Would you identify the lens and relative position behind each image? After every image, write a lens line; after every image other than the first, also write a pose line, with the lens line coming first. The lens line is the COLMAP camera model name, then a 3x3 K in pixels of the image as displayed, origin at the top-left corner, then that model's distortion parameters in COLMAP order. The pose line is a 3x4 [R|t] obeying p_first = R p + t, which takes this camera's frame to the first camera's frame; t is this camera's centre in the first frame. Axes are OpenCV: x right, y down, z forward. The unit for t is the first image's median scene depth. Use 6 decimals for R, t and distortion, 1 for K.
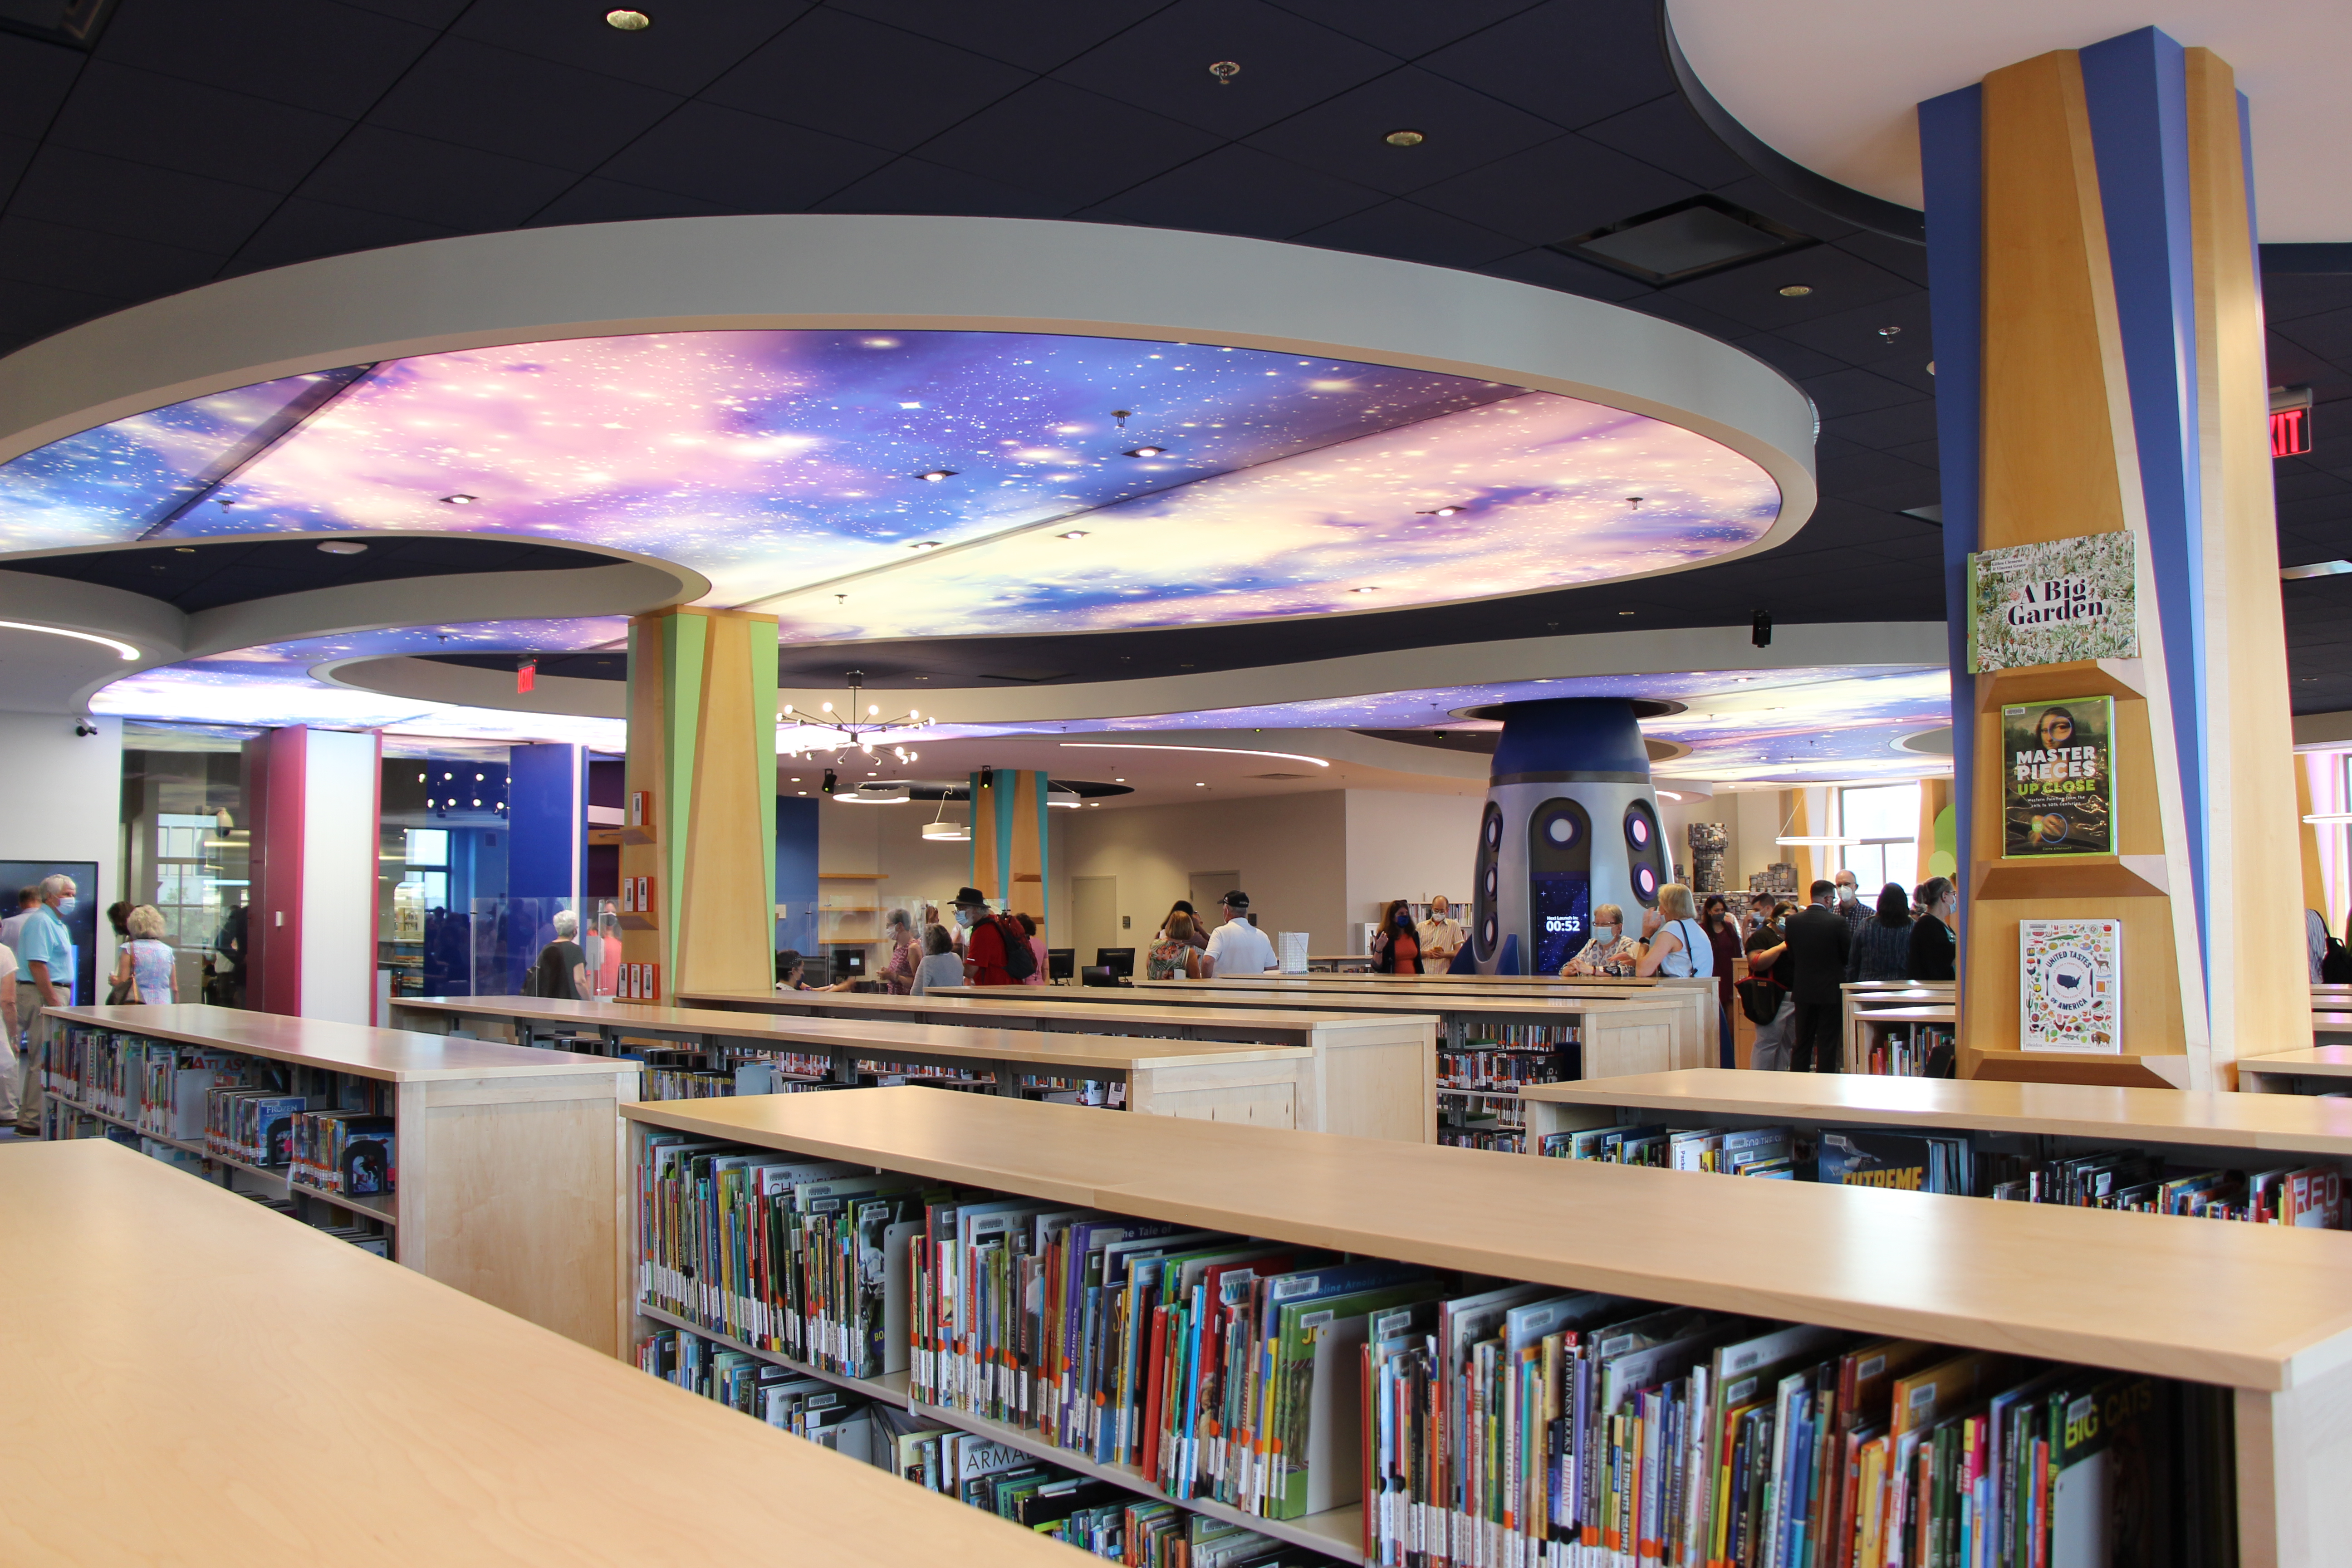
lens RADIAL K [[1915.0, 0, 1121.7], [0, 1915.0, 784.2], [0, 0, 1]] dist [-0.182501, 0.193489]
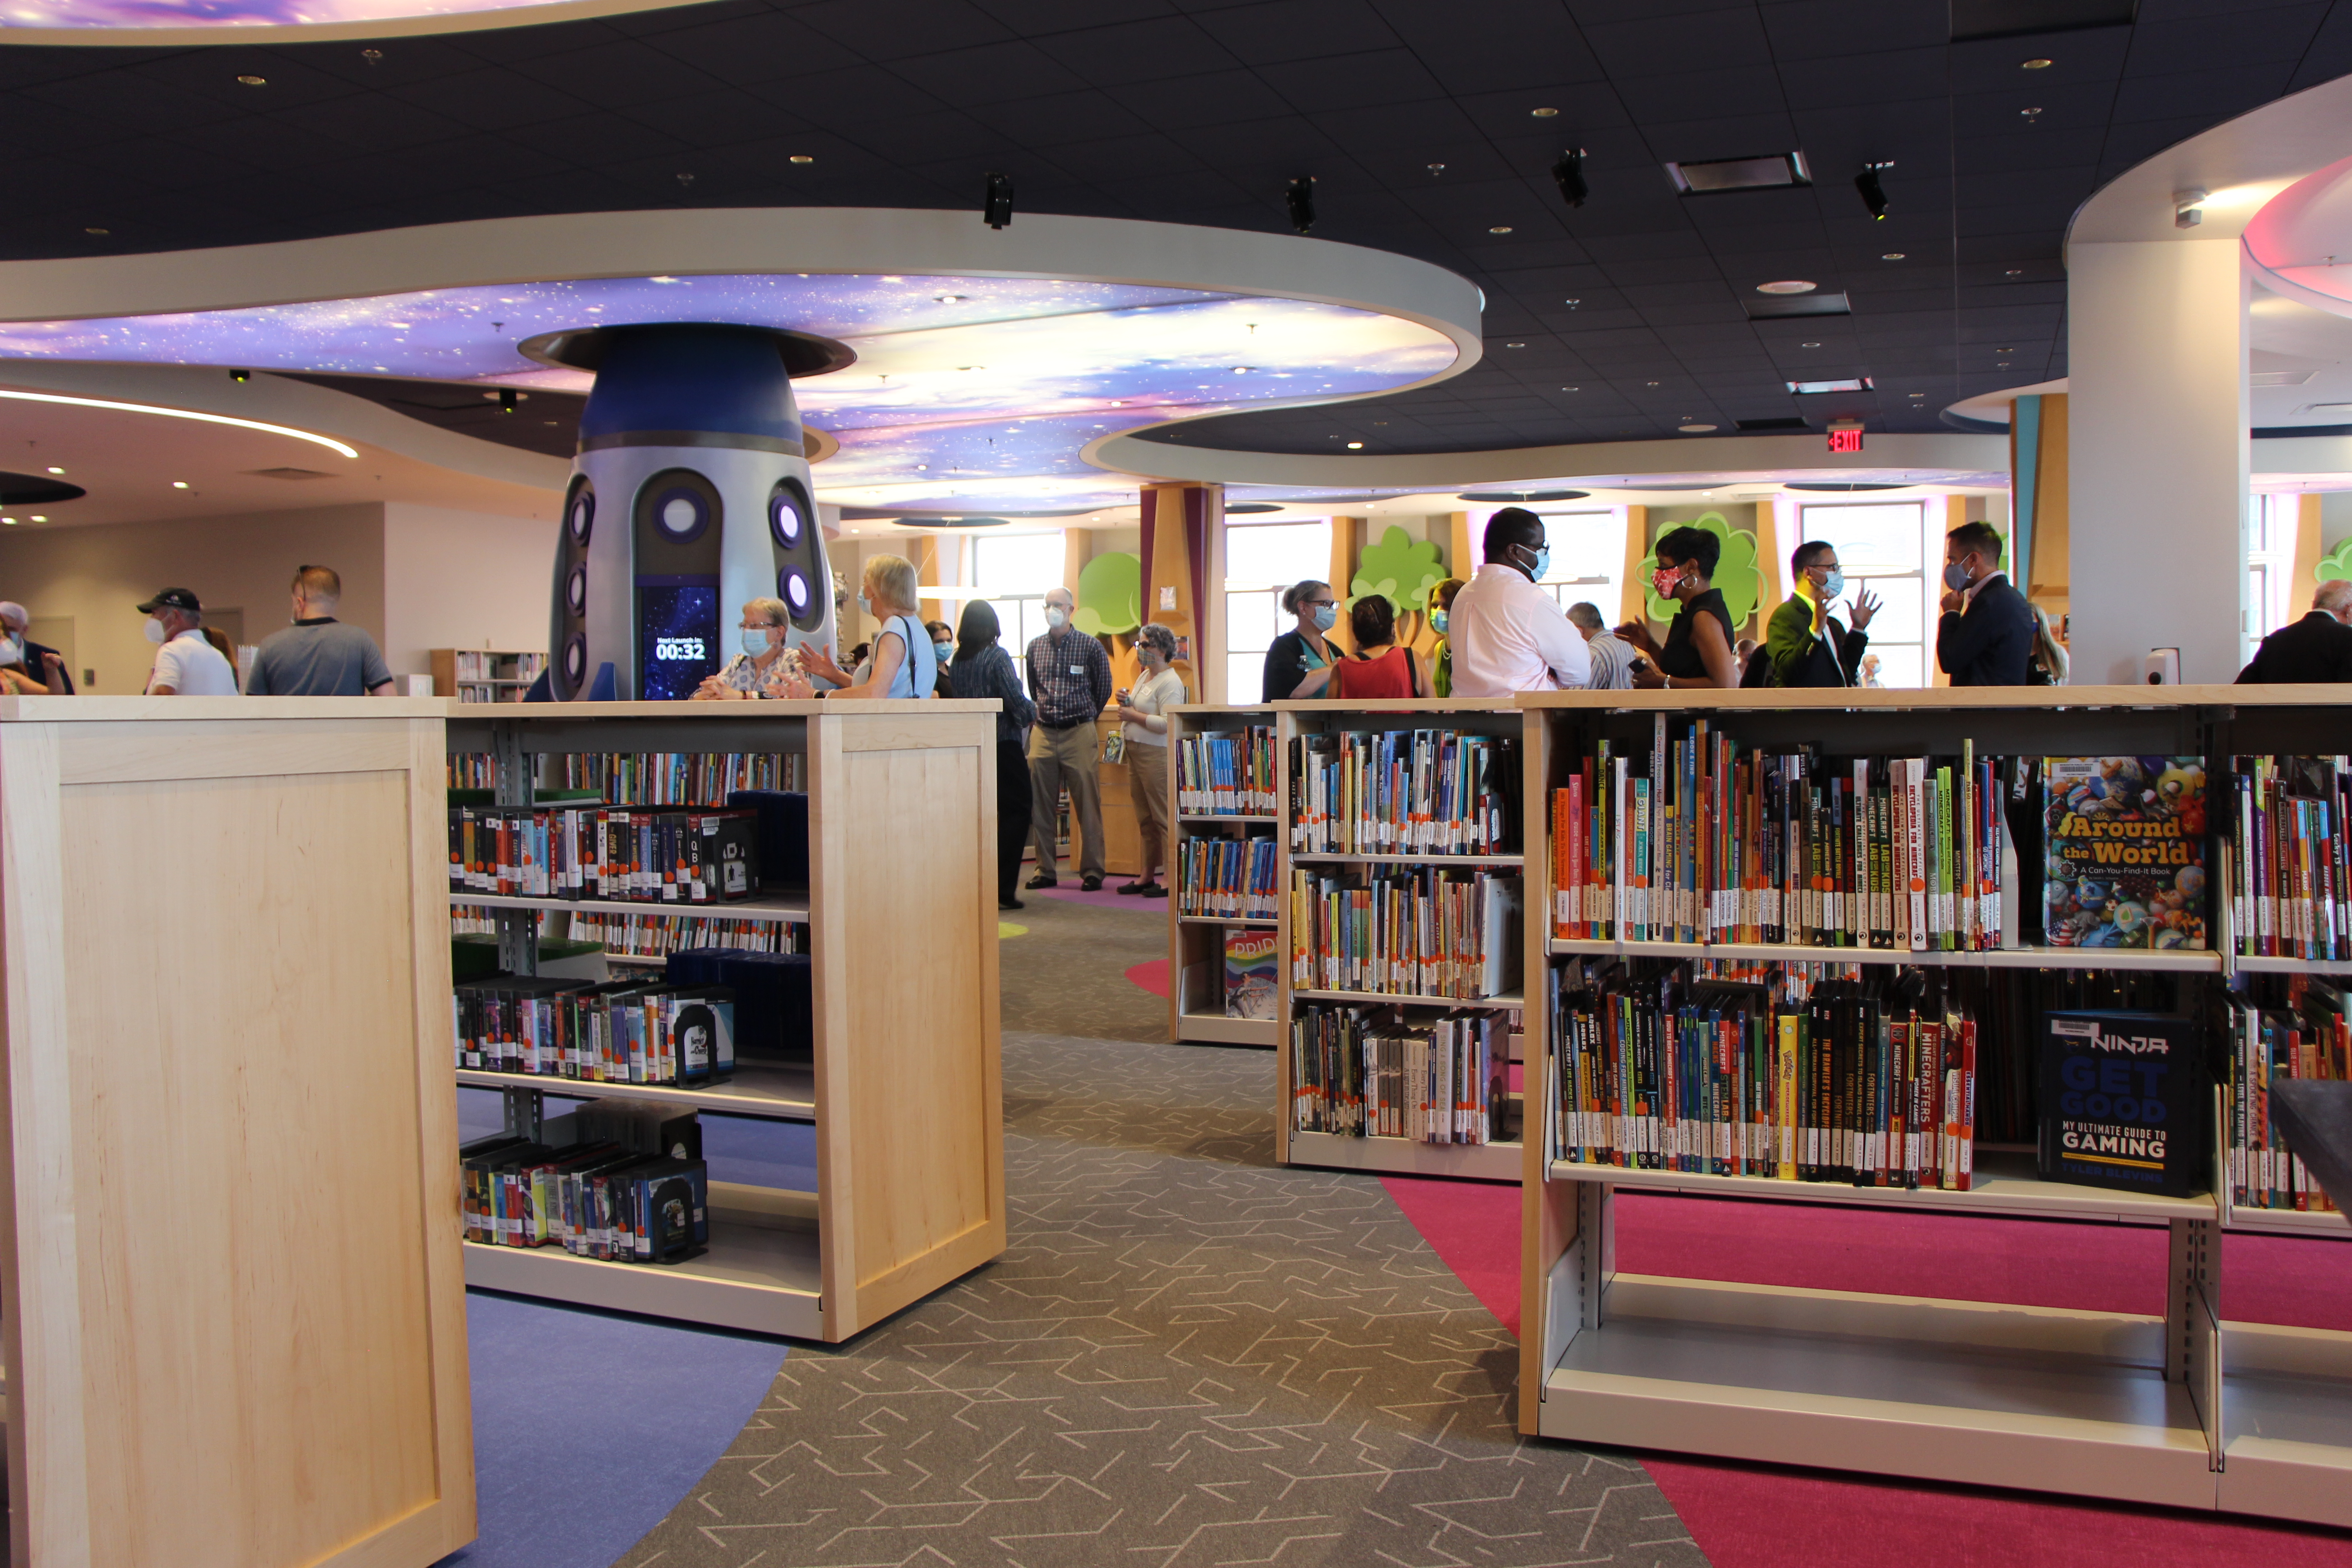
lens RADIAL K [[1915.0, 0, 1121.7], [0, 1915.0, 784.2], [0, 0, 1]] dist [-0.182501, 0.193489]
pose [[0.888490, -0.015553, 0.458633, 0.055290], [-0.035026, 0.994212, 0.101568, 0.046550], [-0.457558, -0.106307, 0.882802, 0.300159]]
